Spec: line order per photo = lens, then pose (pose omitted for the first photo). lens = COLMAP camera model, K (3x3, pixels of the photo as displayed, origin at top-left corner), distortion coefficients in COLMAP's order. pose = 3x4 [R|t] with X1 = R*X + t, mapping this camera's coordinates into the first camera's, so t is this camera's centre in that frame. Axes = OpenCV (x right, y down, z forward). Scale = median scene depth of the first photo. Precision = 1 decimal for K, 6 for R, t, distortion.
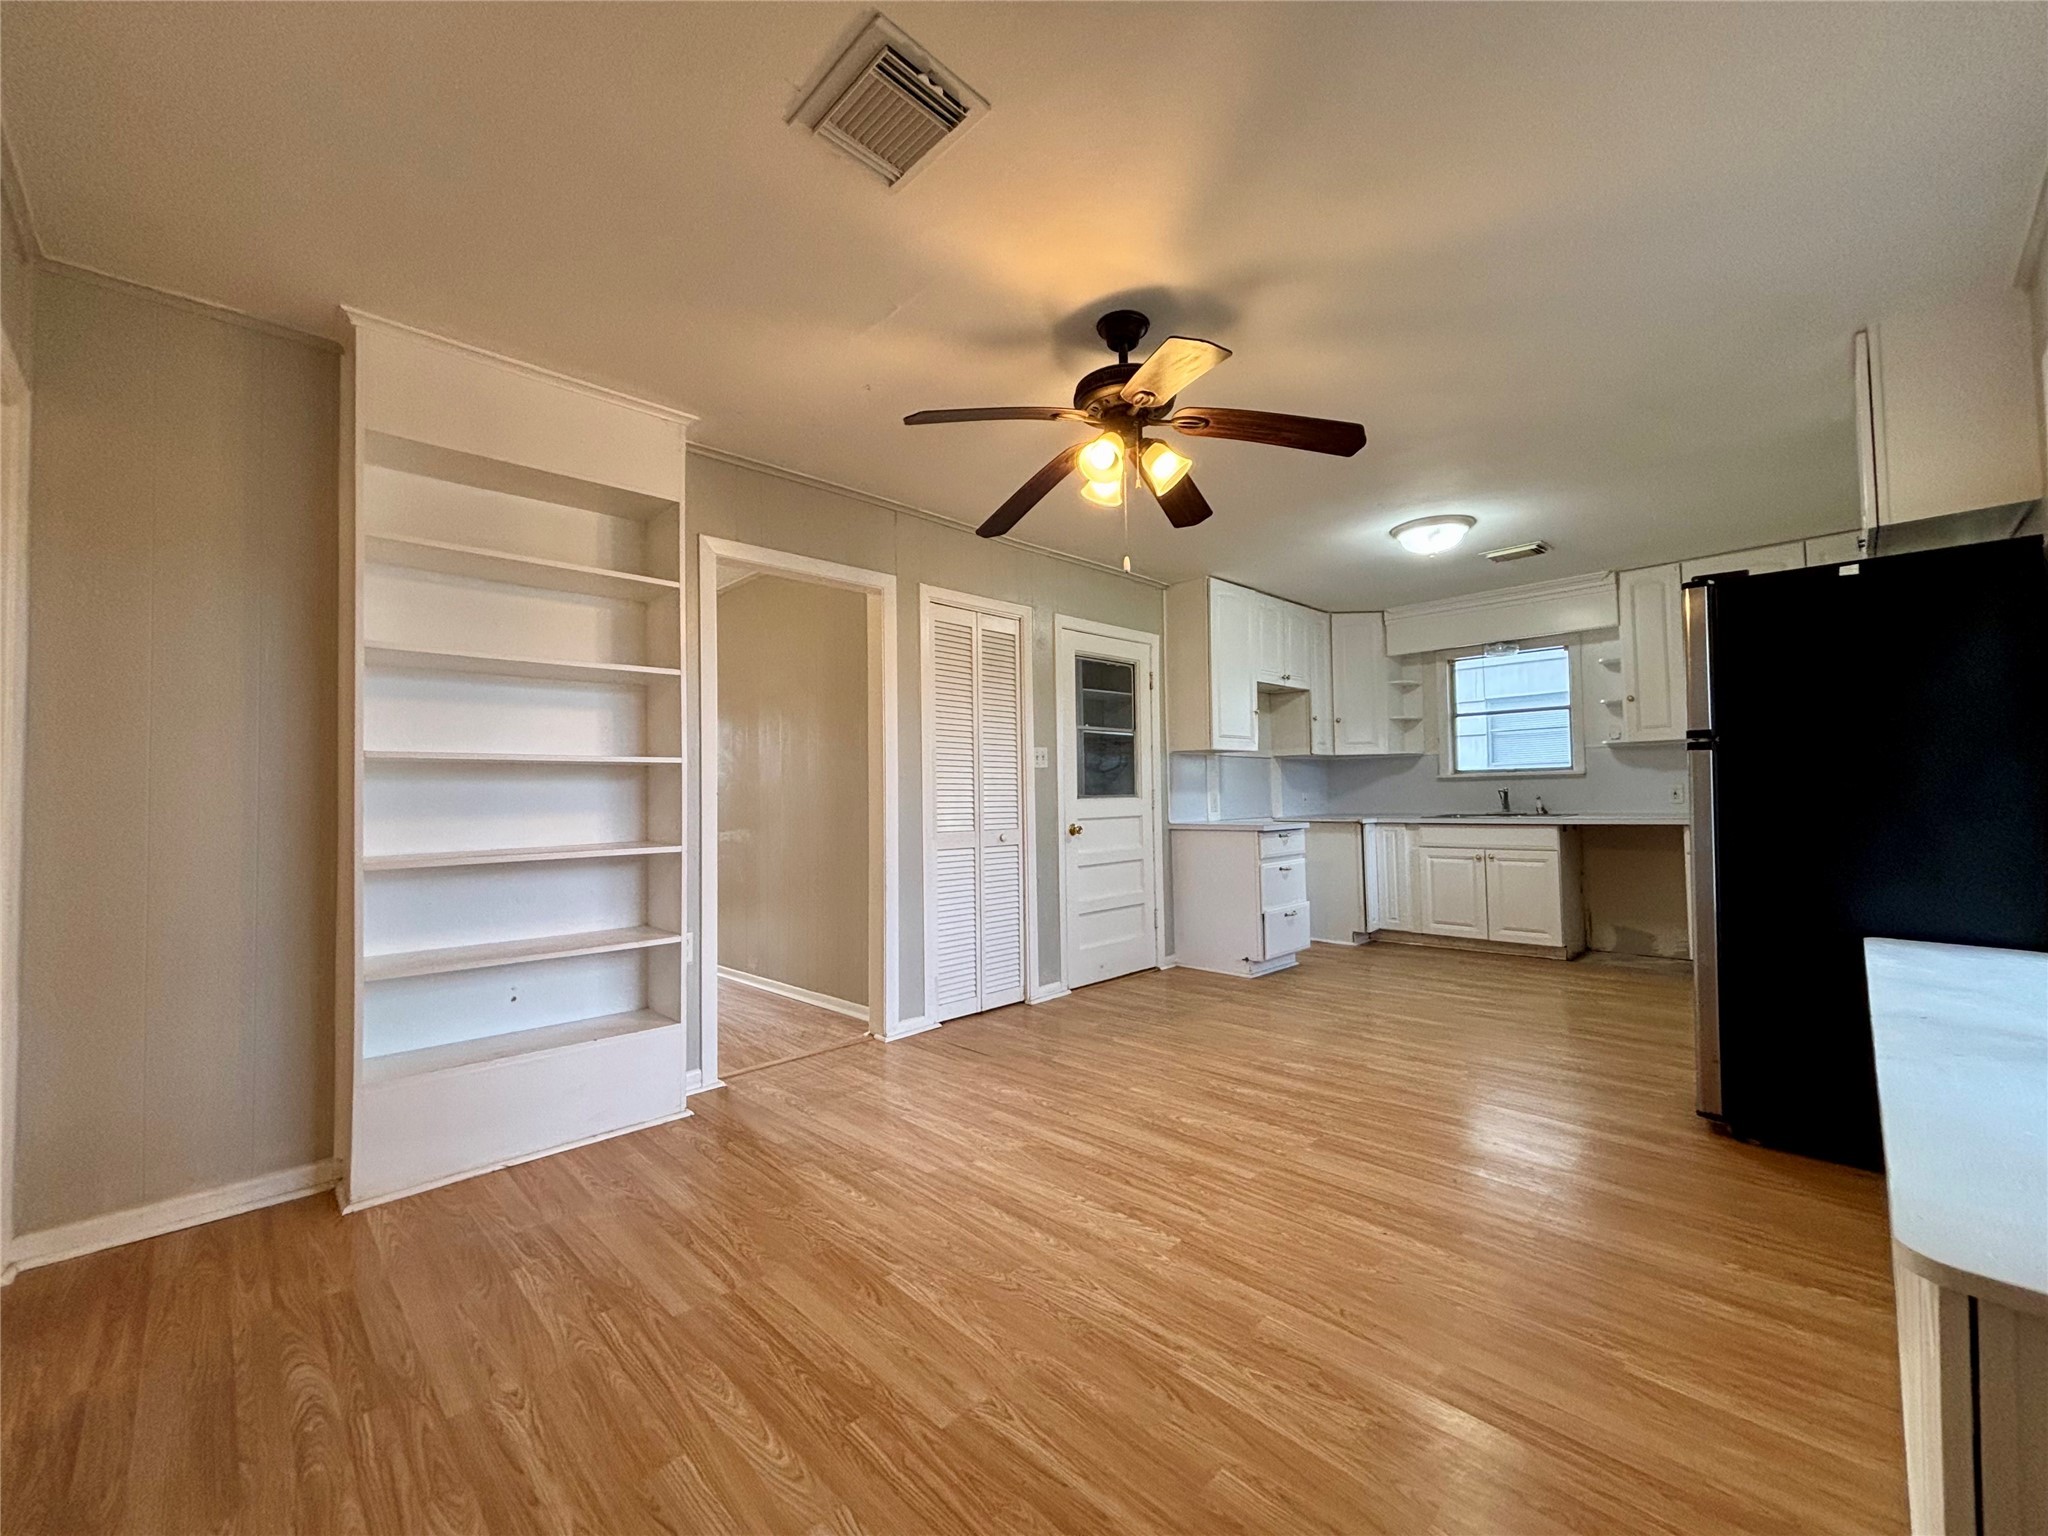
lens RADIAL K [[824.5, 0, 1023.7], [0, 824.5, 764.9], [0, 0, 1]] dist [0.003960, 0.000090]
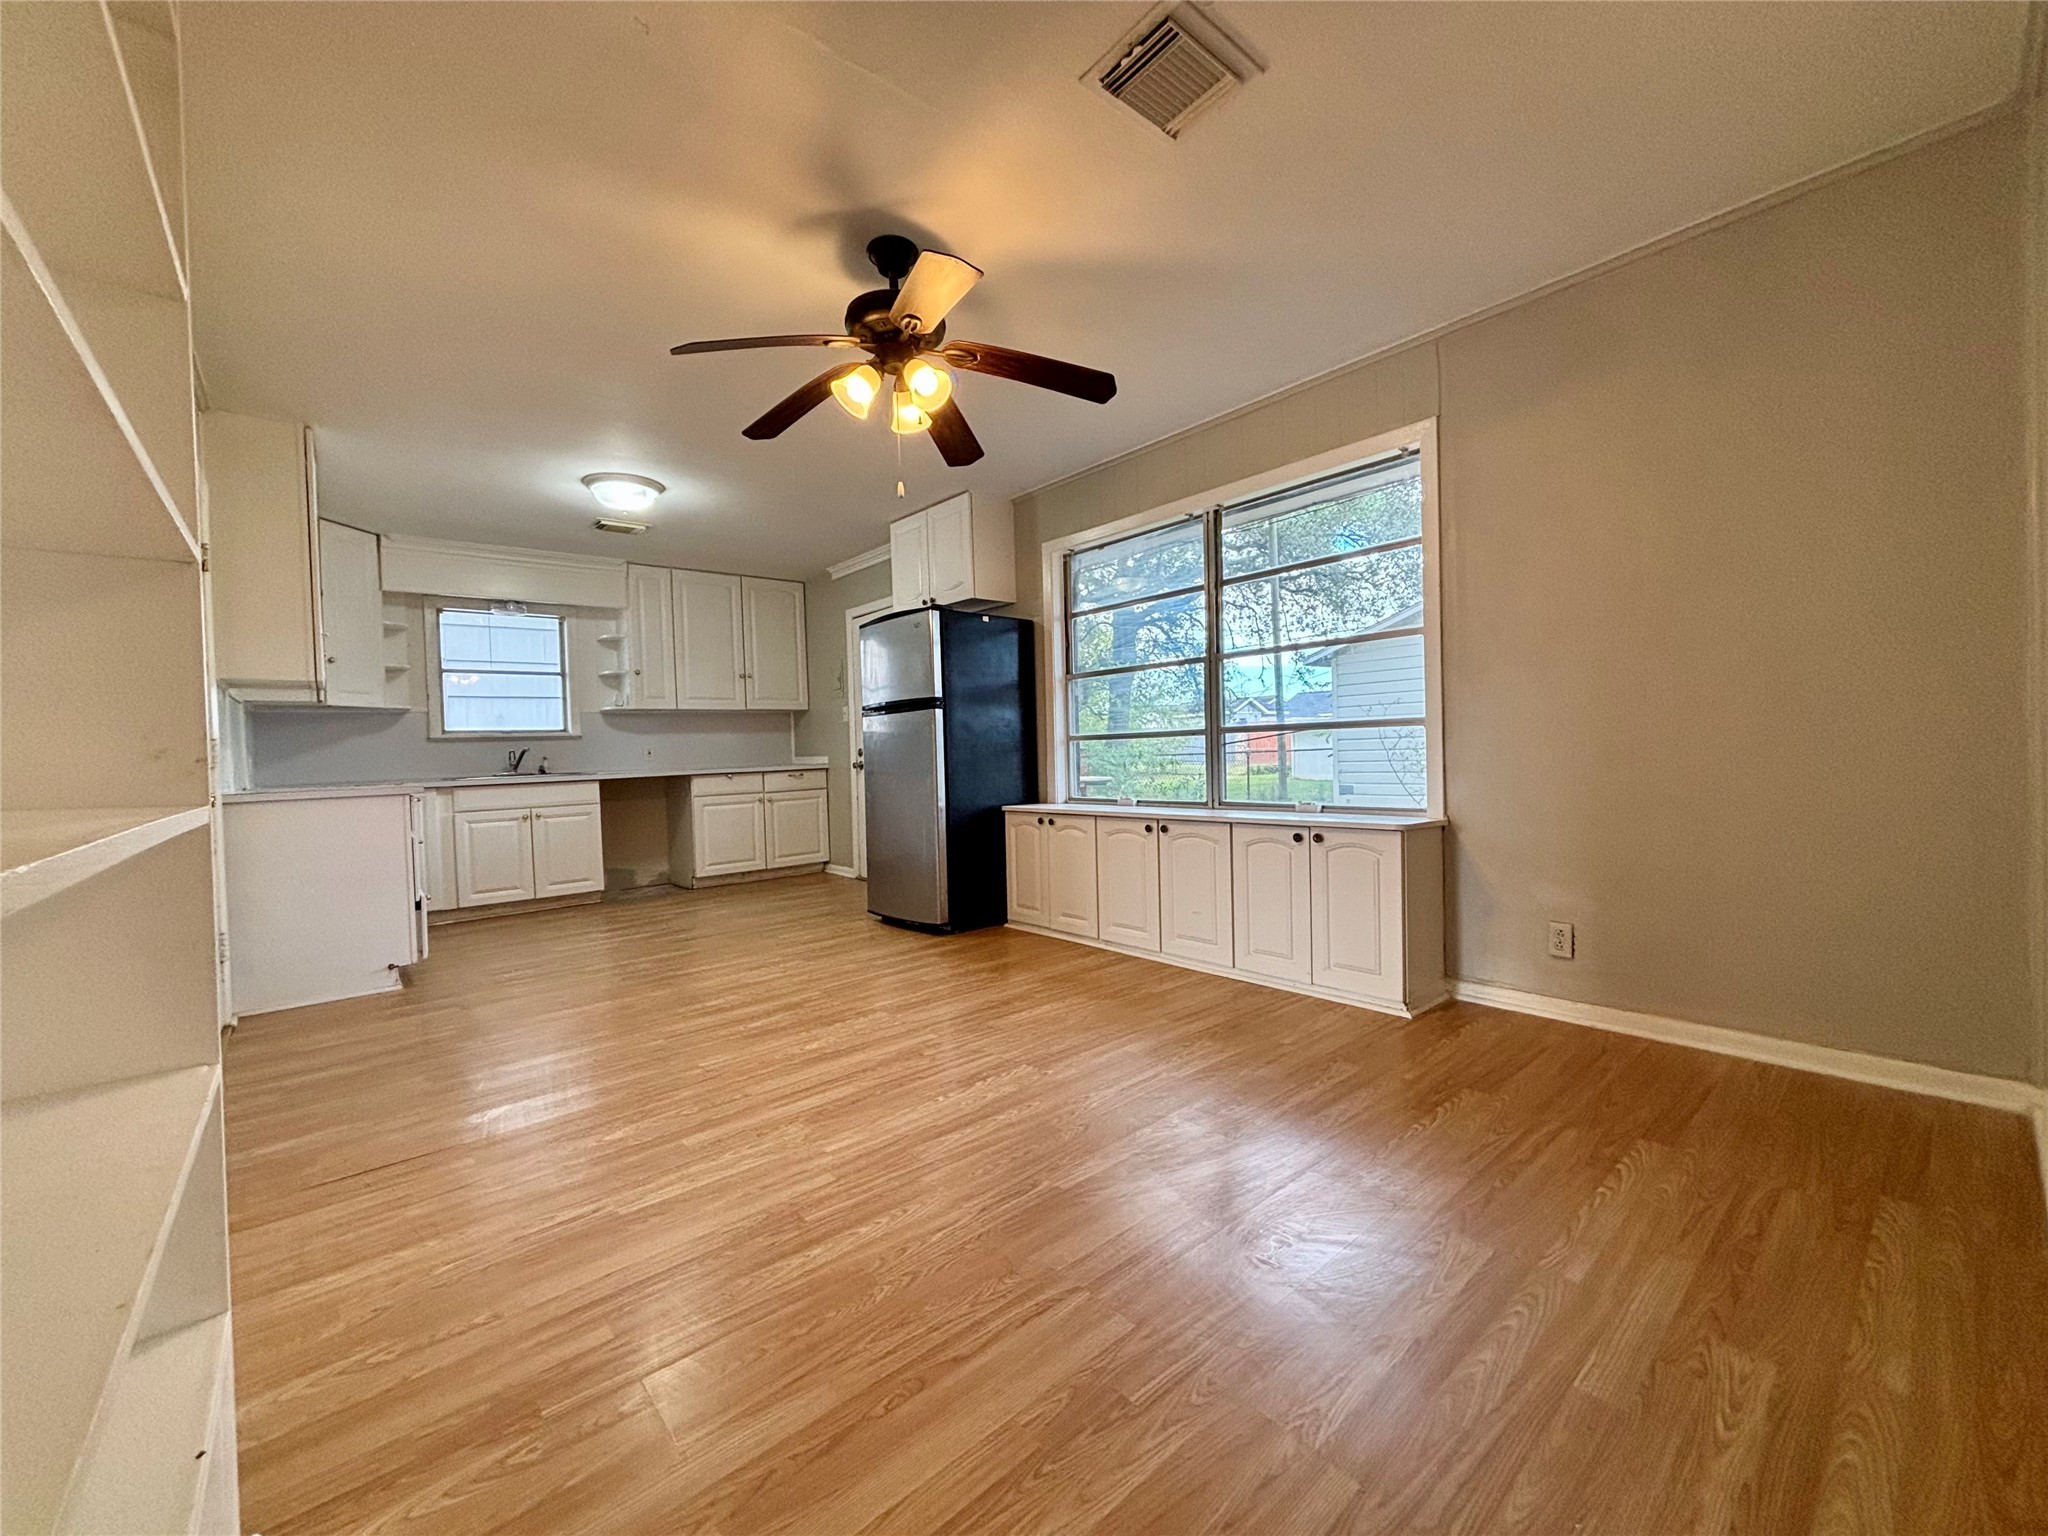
lens RADIAL K [[824.5, 0, 1024.7], [0, 824.5, 762.6], [0, 0, 1]] dist [0.003960, 0.000090]
pose [[0.066358, -0.001594, 0.997795, -0.638114], [-0.005547, 0.999983, 0.001967, 0.068099], [-0.997780, -0.005665, 0.066348, 0.553650]]
